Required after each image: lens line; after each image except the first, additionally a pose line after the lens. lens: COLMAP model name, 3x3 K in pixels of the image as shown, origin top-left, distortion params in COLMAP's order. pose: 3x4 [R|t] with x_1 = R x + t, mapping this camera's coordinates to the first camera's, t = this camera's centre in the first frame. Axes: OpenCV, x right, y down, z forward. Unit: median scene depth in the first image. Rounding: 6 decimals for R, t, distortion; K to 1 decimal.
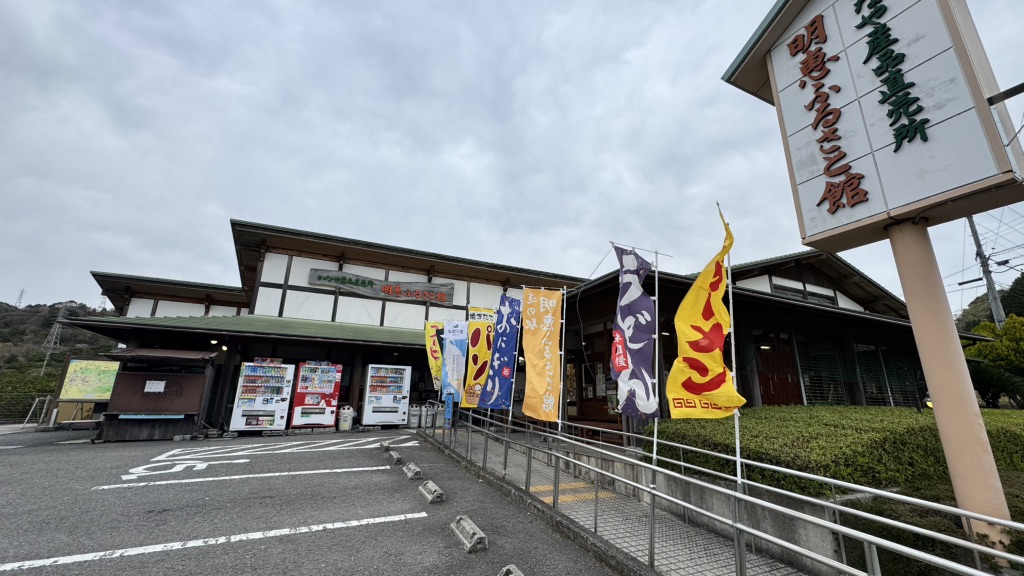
lens RADIAL K [[406.1, 0, 513.1], [0, 406.1, 289.7], [0, 0, 1]] dist [-0.003213, -0.000575]
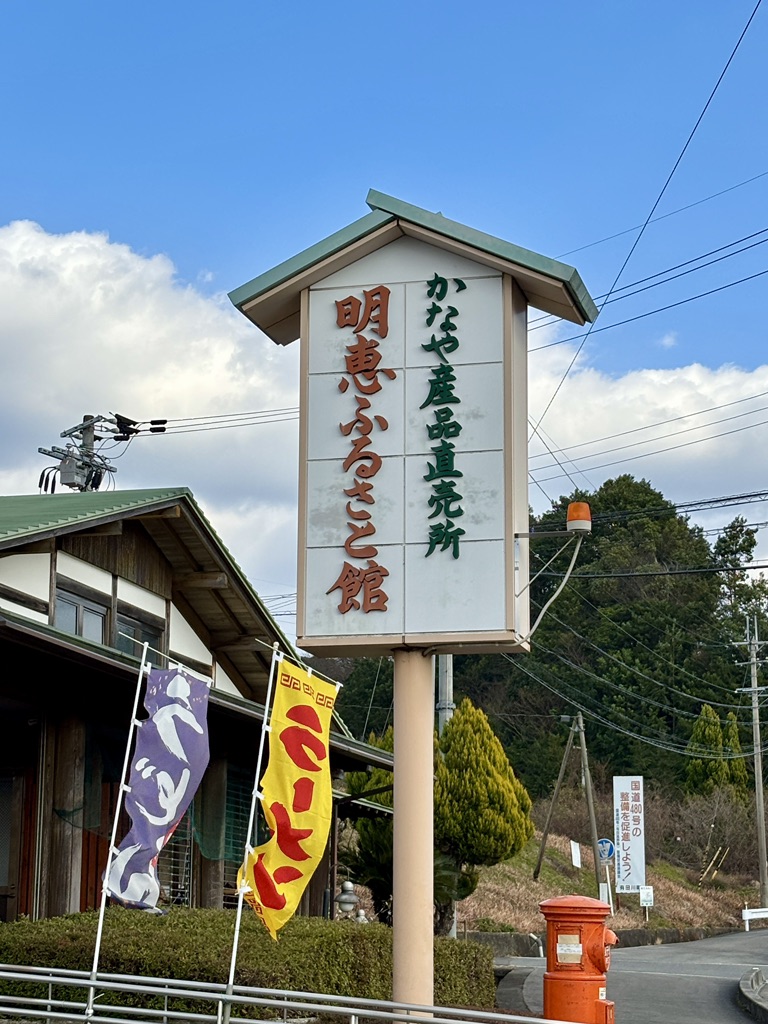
lens RADIAL K [[2188.8, 0, 384.9], [0, 2188.8, 514.4], [0, 0, 1]] dist [0.230154, -0.455900]
pose [[0.646524, 0.143764, 0.749225, -0.667903], [-0.204145, 0.978871, -0.011668, -0.112215], [-0.735072, -0.145407, 0.662213, -0.500576]]
